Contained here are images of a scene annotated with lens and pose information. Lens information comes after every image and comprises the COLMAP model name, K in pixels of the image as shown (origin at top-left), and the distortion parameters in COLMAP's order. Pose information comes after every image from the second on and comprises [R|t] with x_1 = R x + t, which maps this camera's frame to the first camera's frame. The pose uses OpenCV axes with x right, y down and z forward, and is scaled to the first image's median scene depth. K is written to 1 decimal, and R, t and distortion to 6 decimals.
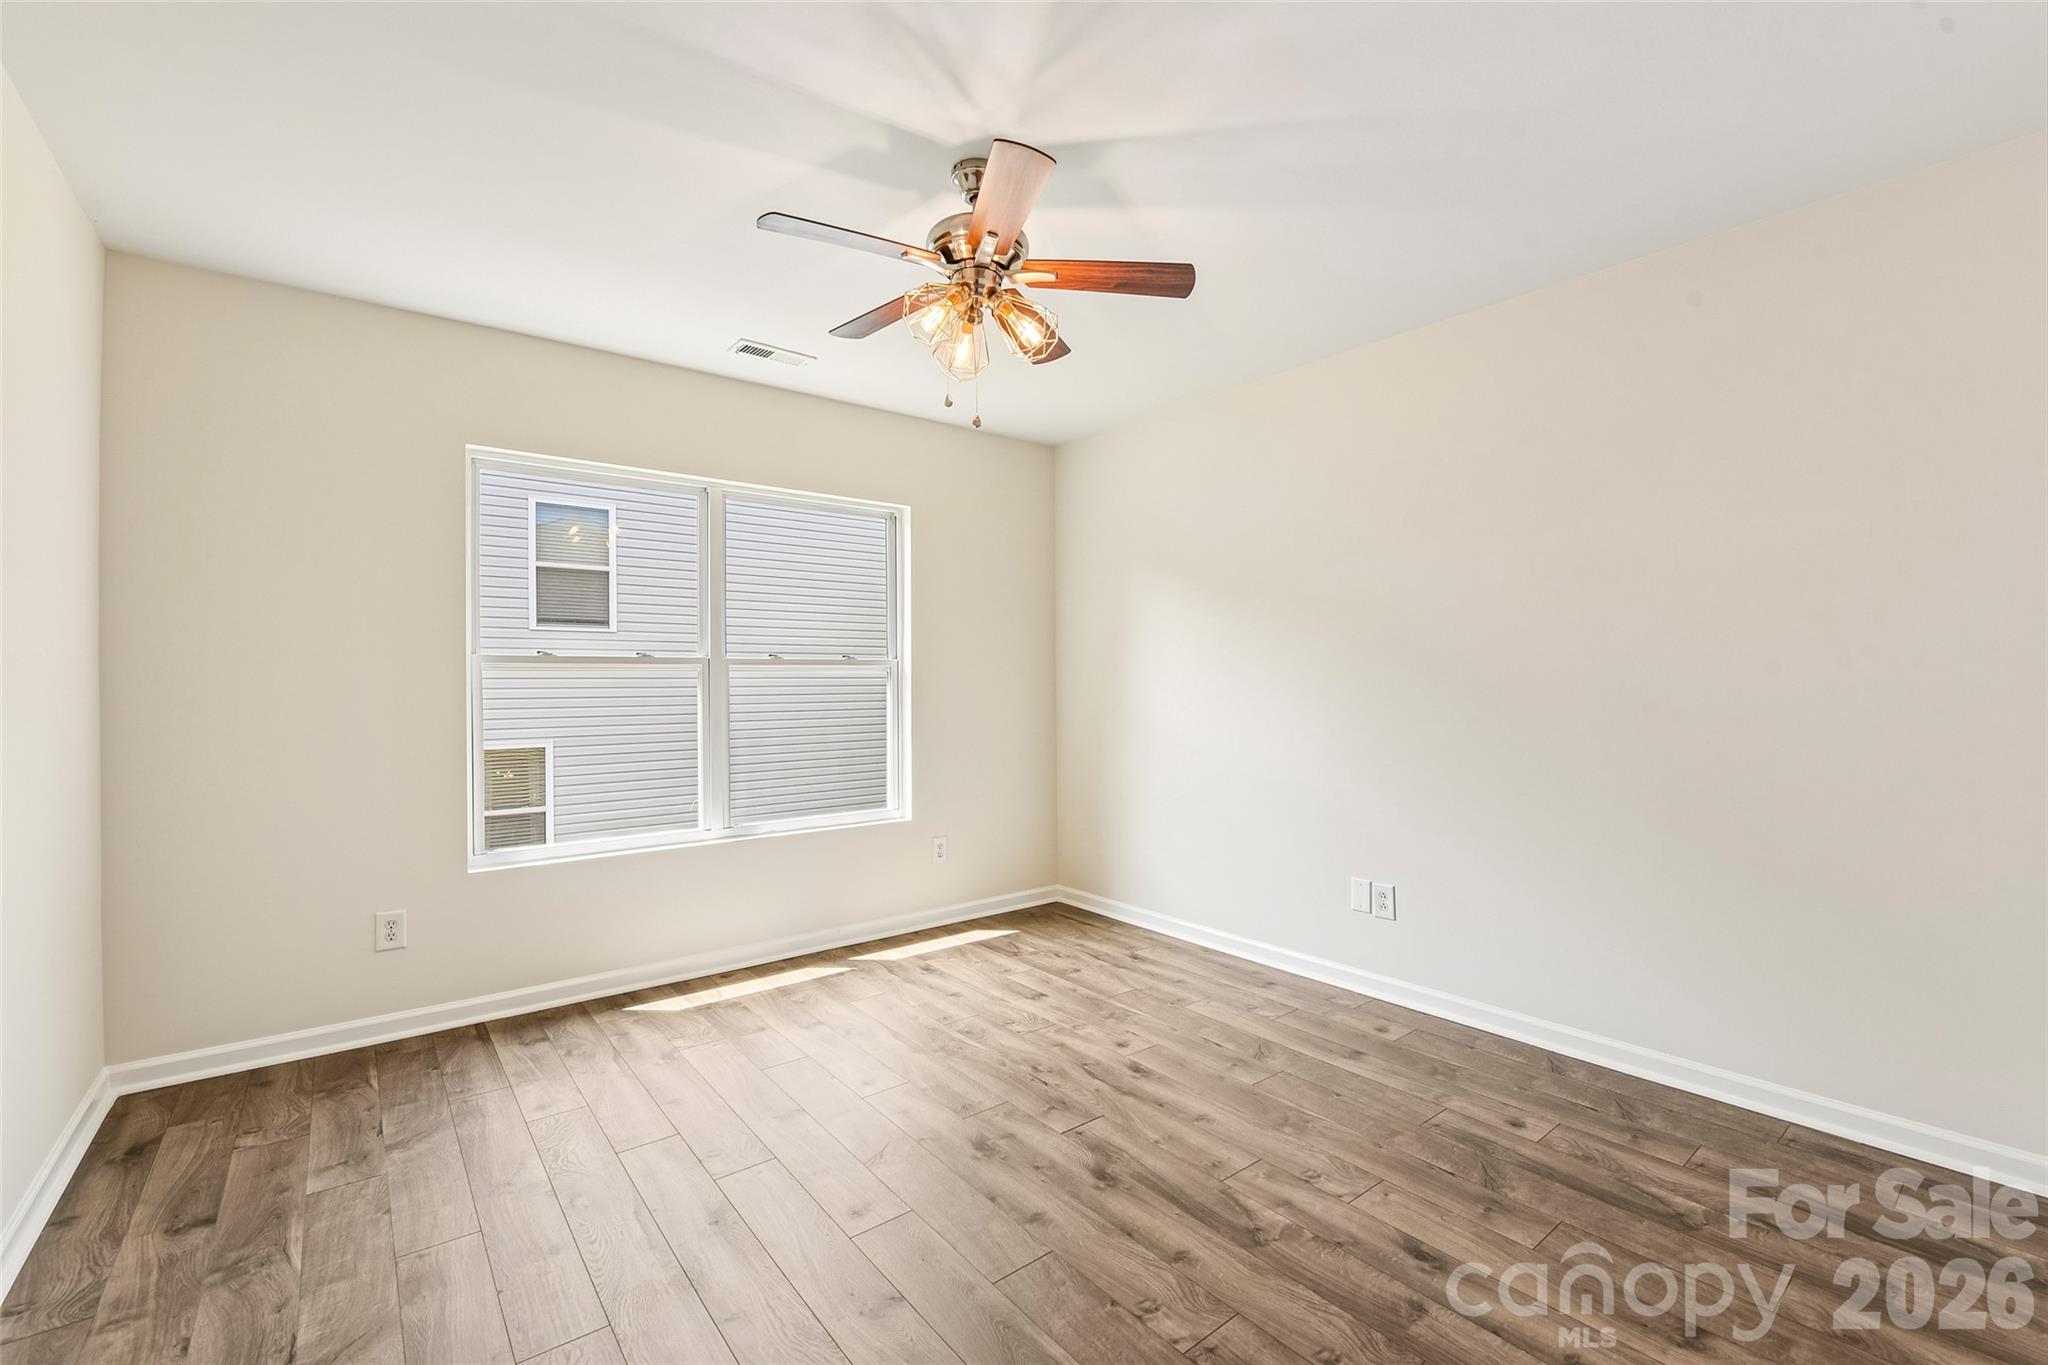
lens RADIAL K [[859.4, 0, 1013.3], [0, 859.4, 685.6], [0, 0, 1]] dist [-0.017293, -0.000858]
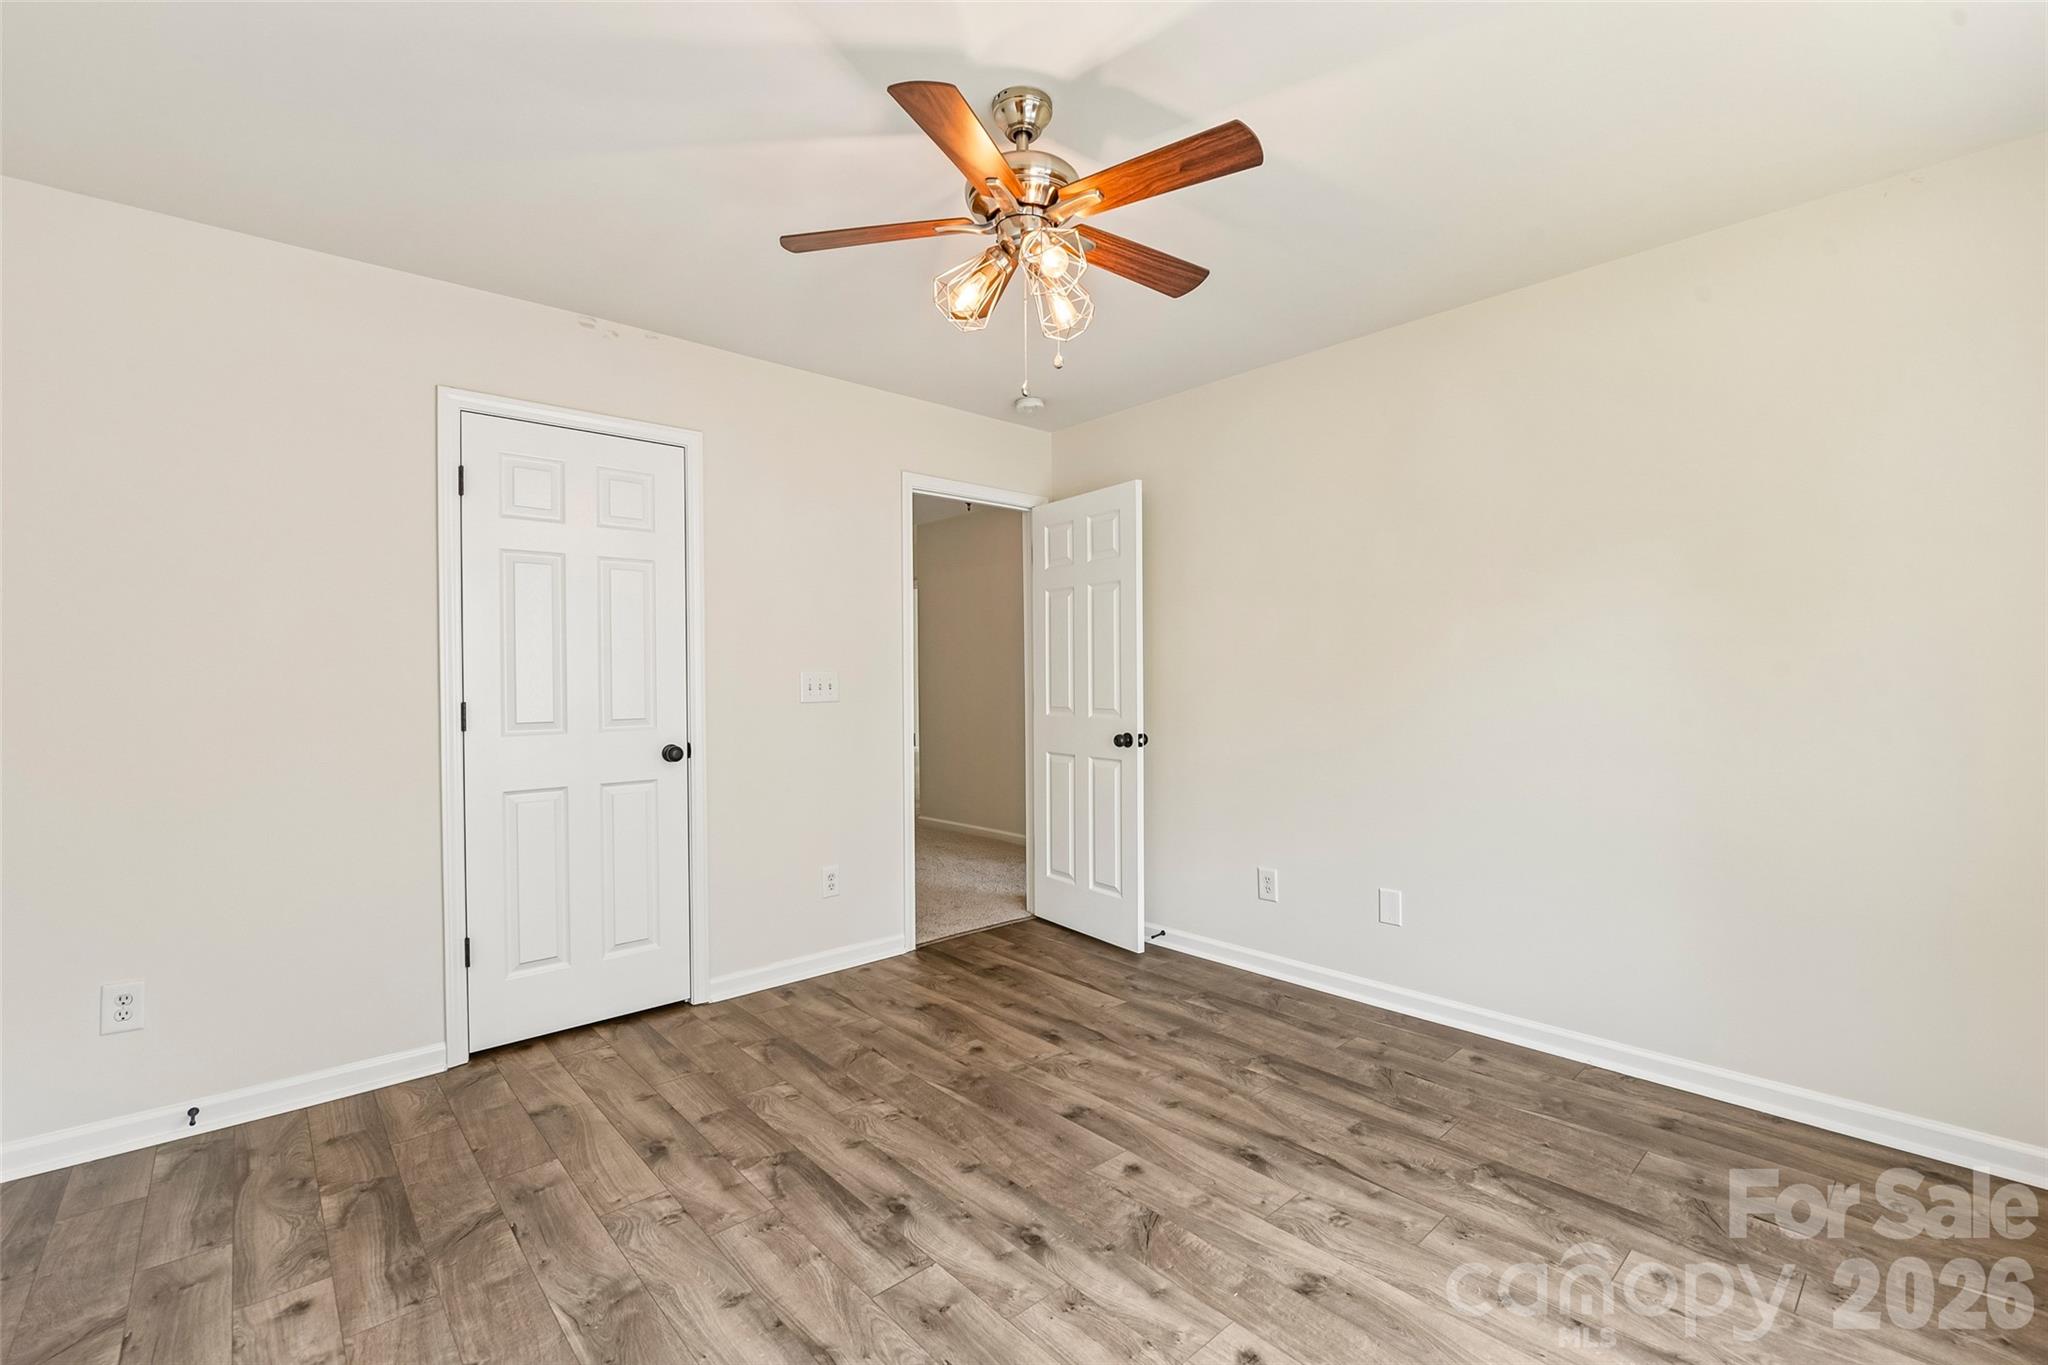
lens RADIAL K [[859.4, 0, 1015.9], [0, 859.4, 680.4], [0, 0, 1]] dist [-0.017293, -0.000858]
pose [[-0.997586, 0.011406, -0.068497, 0.033388], [0.010615, 0.999873, 0.011901, -0.019117], [0.068624, 0.011145, -0.997580, 1.971585]]
